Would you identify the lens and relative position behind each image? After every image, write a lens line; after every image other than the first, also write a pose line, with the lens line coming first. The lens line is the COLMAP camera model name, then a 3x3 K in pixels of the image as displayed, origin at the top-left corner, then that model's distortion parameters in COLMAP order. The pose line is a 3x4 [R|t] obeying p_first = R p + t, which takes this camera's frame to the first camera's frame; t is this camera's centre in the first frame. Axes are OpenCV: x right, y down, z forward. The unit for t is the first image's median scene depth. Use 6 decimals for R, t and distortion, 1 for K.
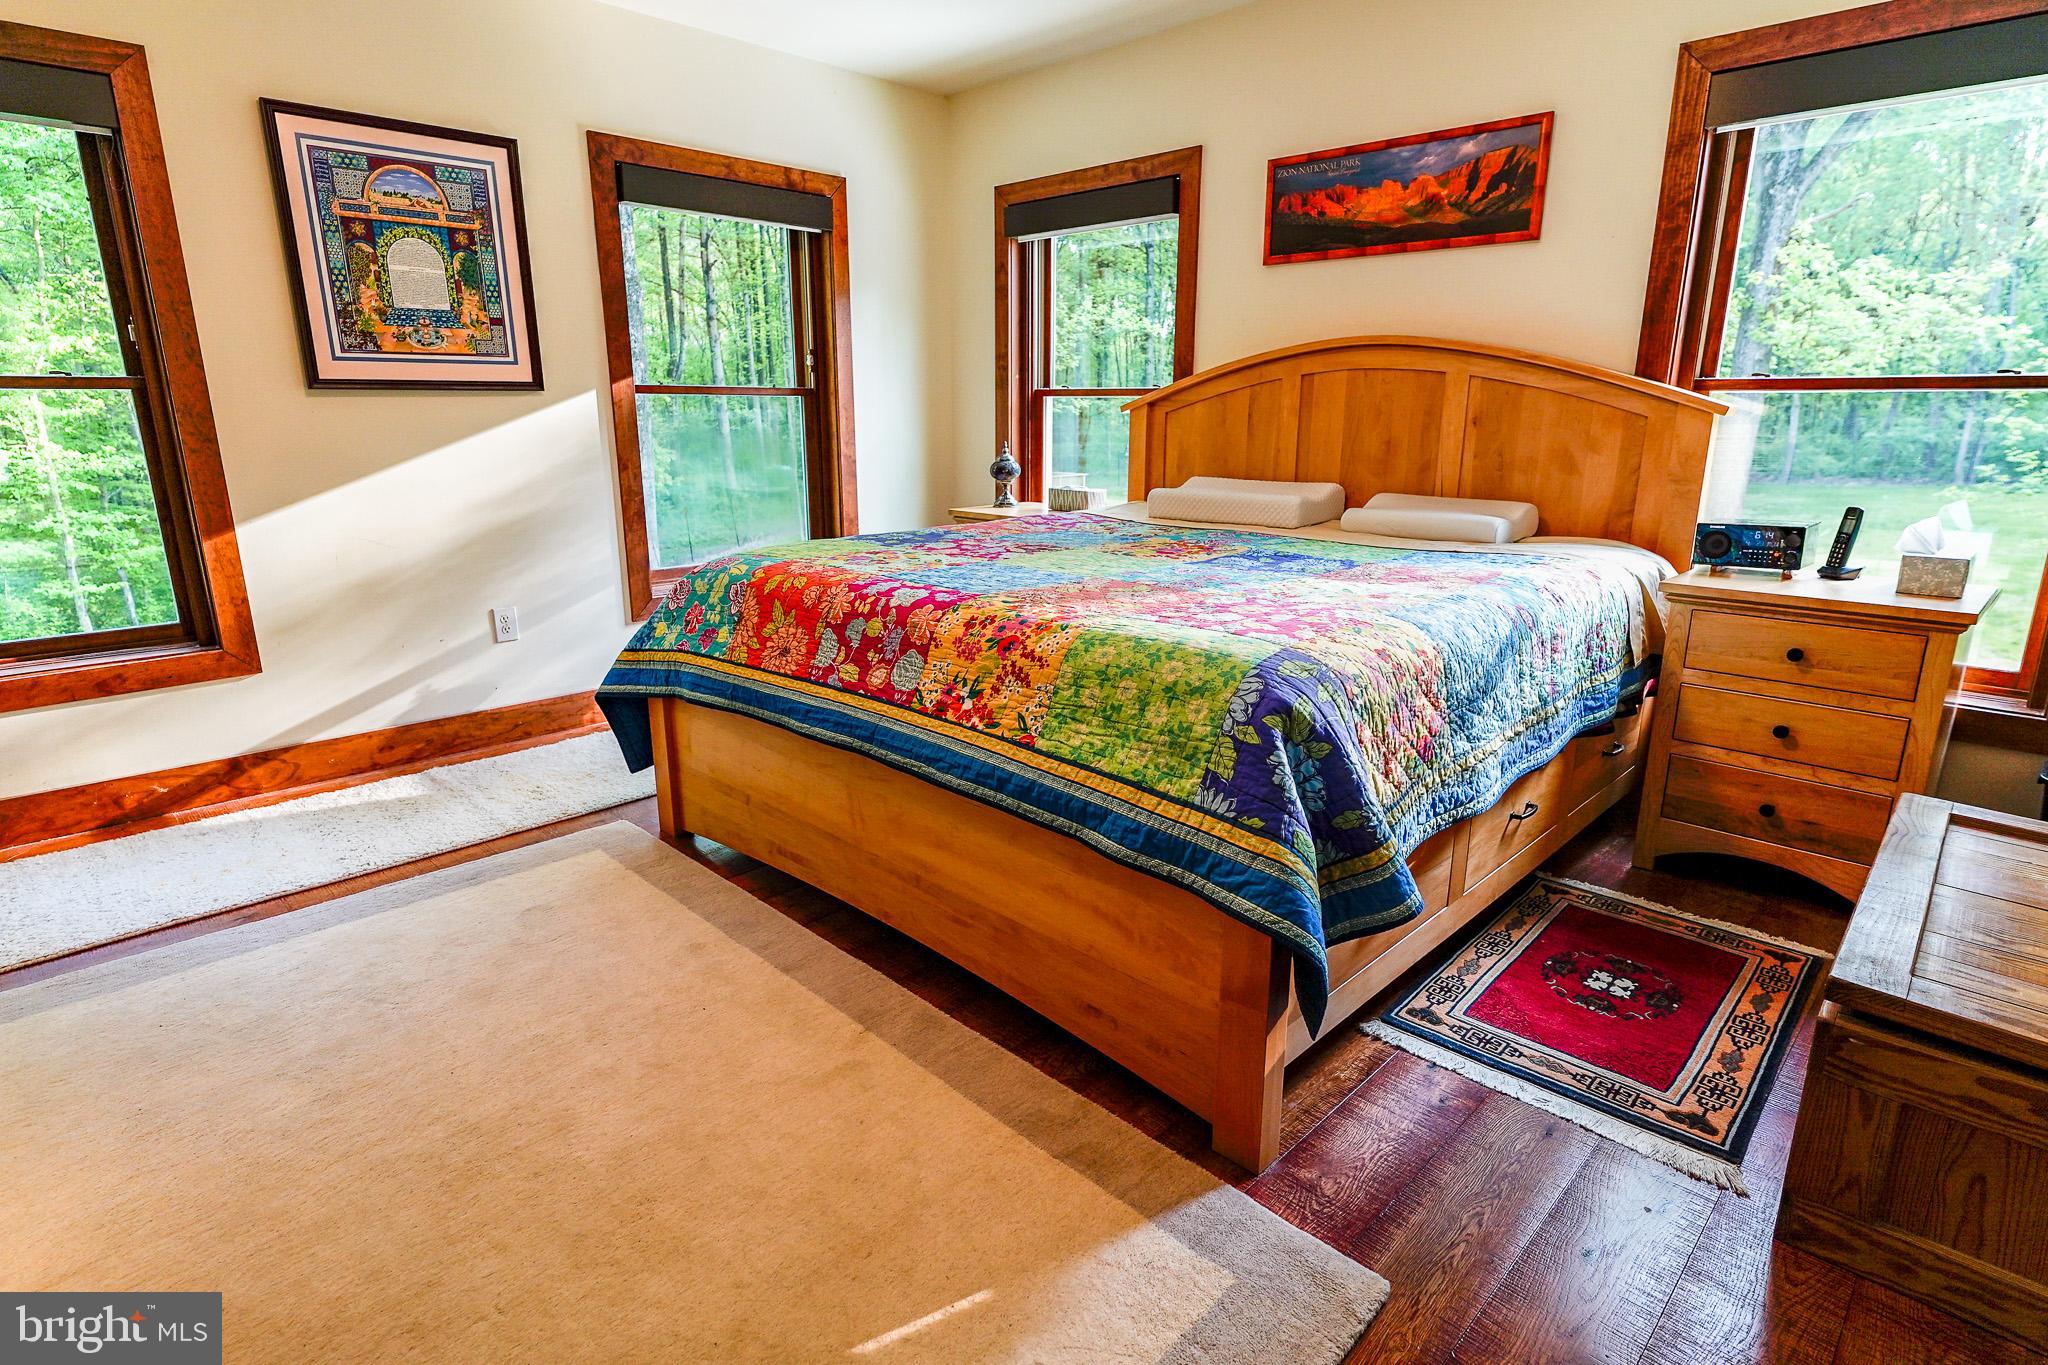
lens RADIAL K [[1035.3, 0, 1014.6], [0, 1035.3, 668.8], [0, 0, 1]] dist [0.005764, 0.001297]
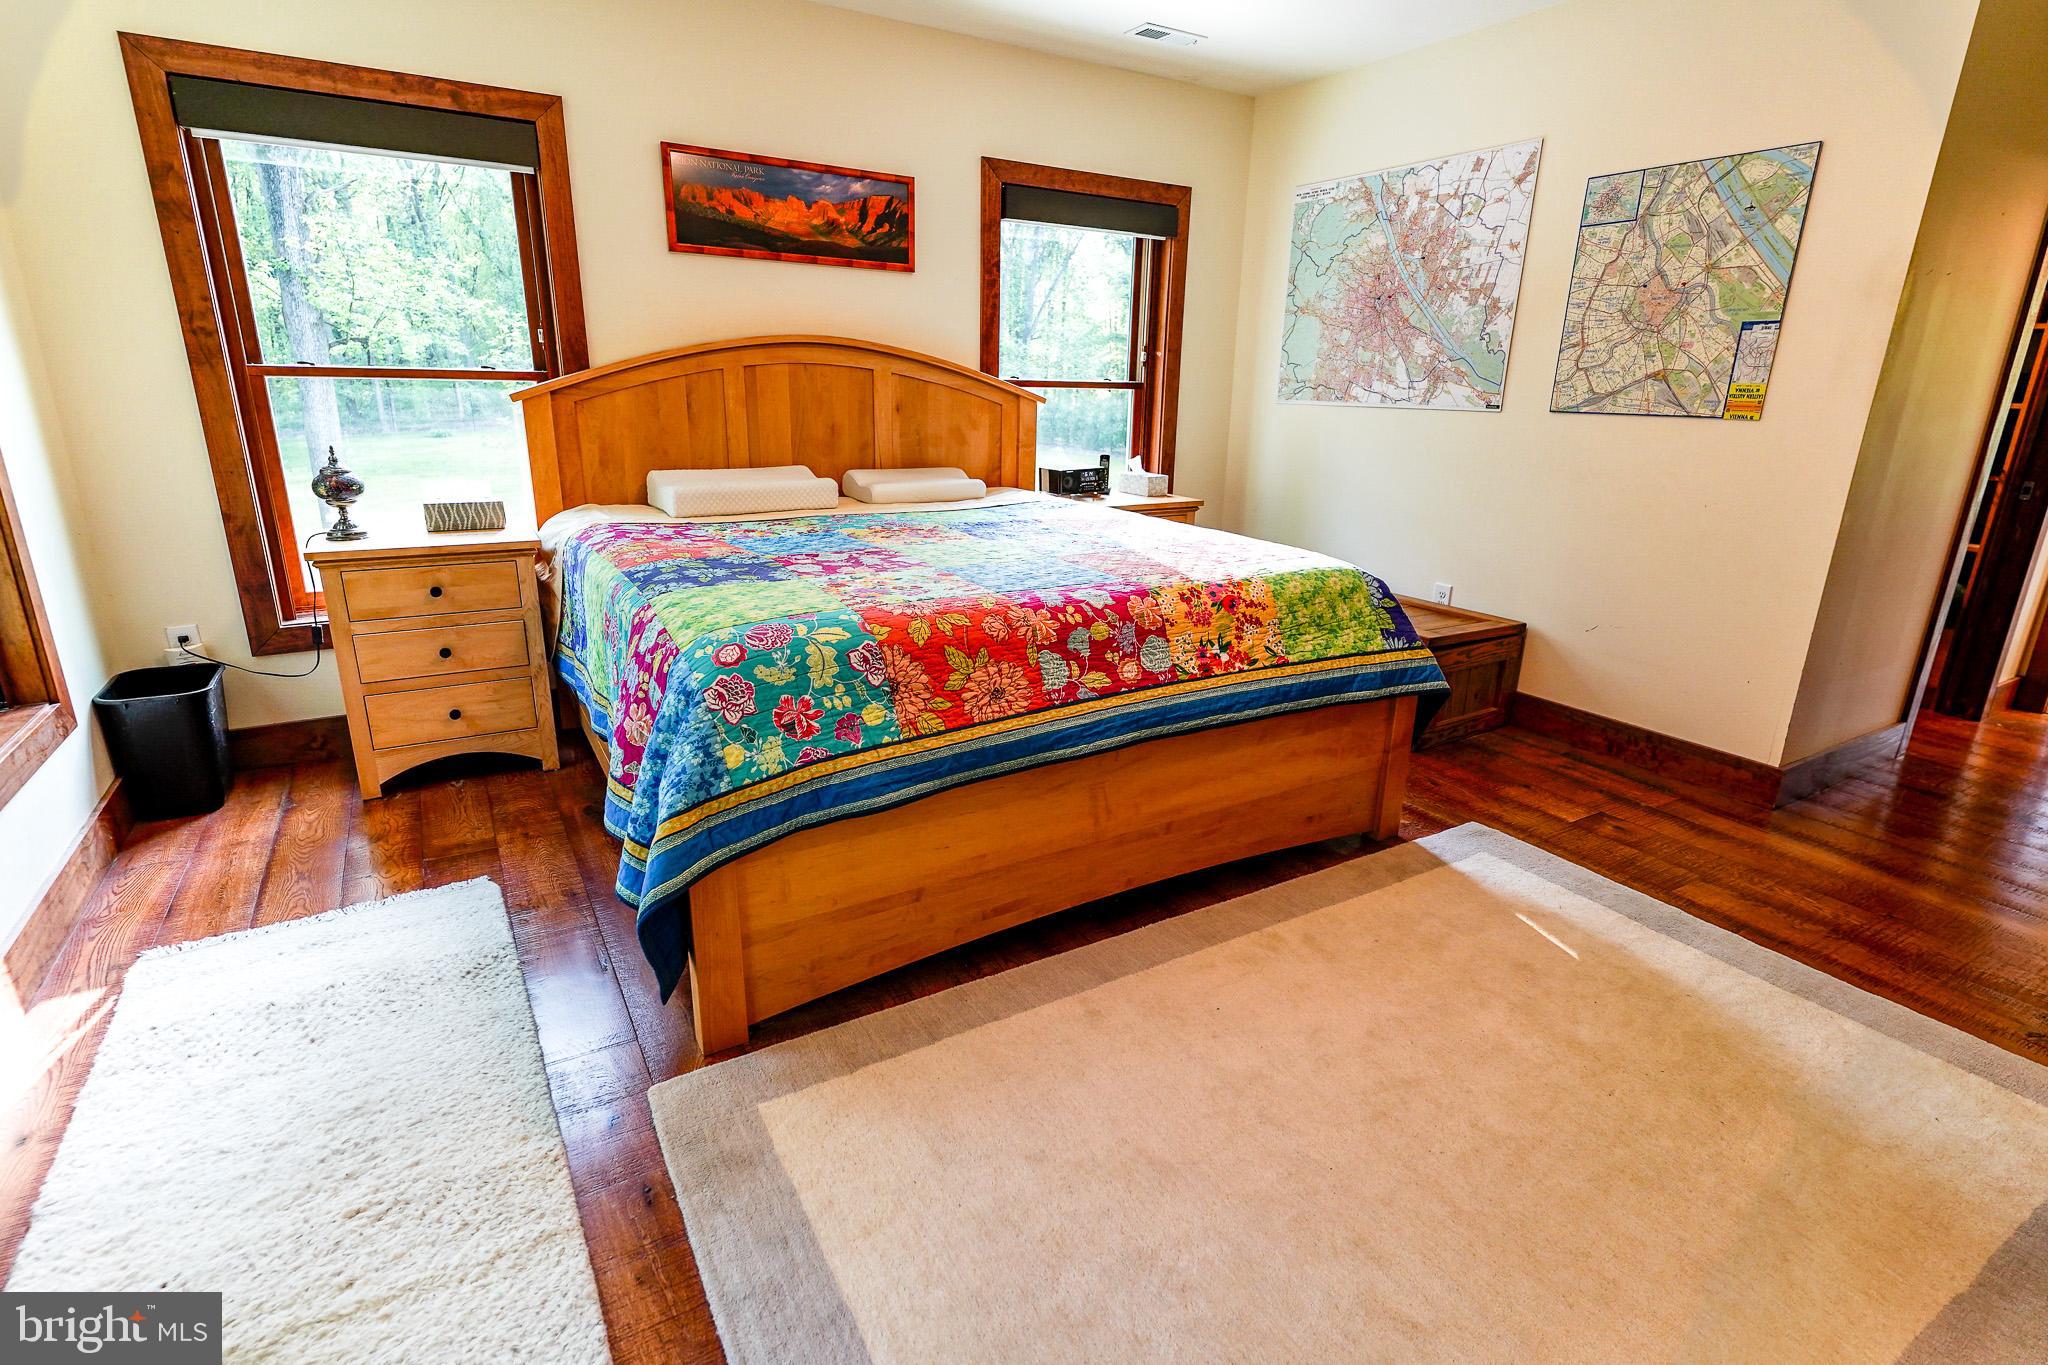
lens RADIAL K [[985.4, 0, 1013.8], [0, 985.4, 676.0], [0, 0, 1]] dist [0.003448, -0.001005]
pose [[0.259275, -0.276915, 0.925254, -0.928202], [0.220342, 0.949709, 0.222490, -0.201988], [-0.940333, 0.146186, 0.307251, 0.658895]]
